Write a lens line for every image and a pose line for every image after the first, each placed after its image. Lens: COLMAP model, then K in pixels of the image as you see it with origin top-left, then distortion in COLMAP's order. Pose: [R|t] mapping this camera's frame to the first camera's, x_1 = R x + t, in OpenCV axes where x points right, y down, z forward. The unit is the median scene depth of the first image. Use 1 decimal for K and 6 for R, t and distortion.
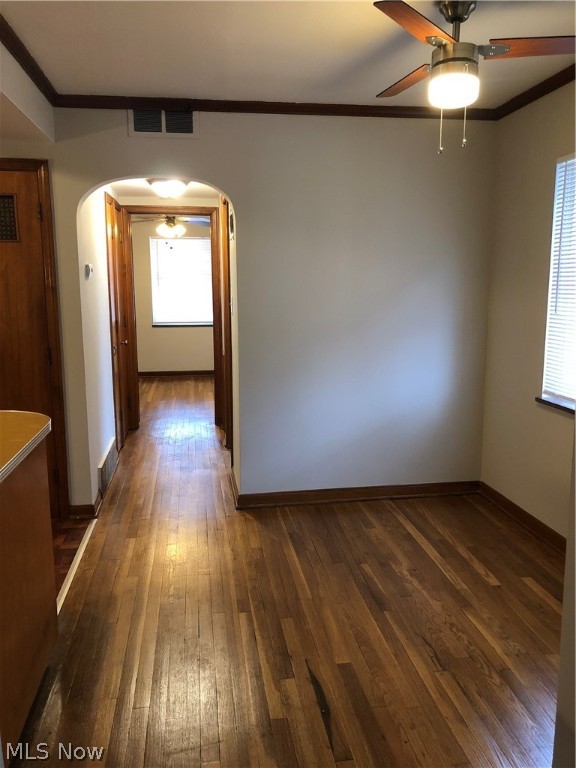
lens RADIAL K [[632.9, 0, 288.4], [0, 632.9, 379.4], [0, 0, 1]] dist [-0.005408, 0.012664]
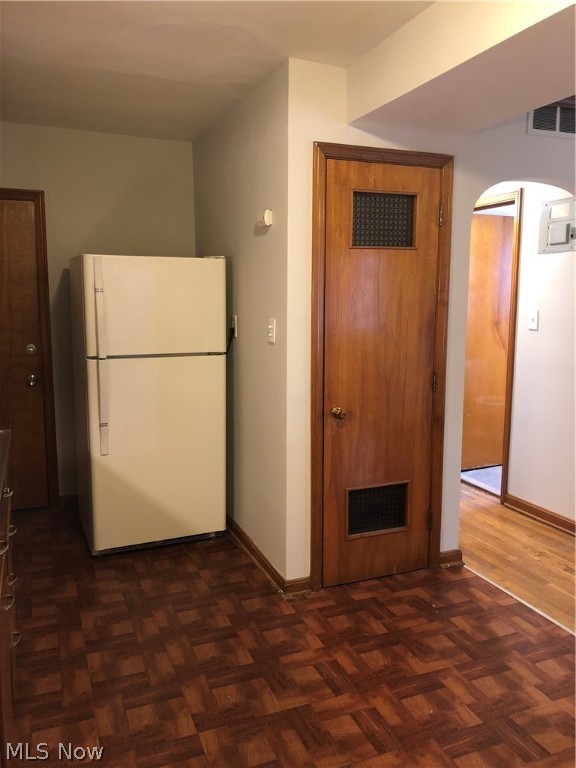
lens RADIAL K [[632.9, 0, 287.9], [0, 632.9, 385.1], [0, 0, 1]] dist [-0.005408, 0.012664]
pose [[0.973003, -0.042331, 0.226879, -0.799190], [0.050185, 0.998320, -0.028960, -0.017179], [-0.225272, 0.039565, 0.973492, 0.210866]]
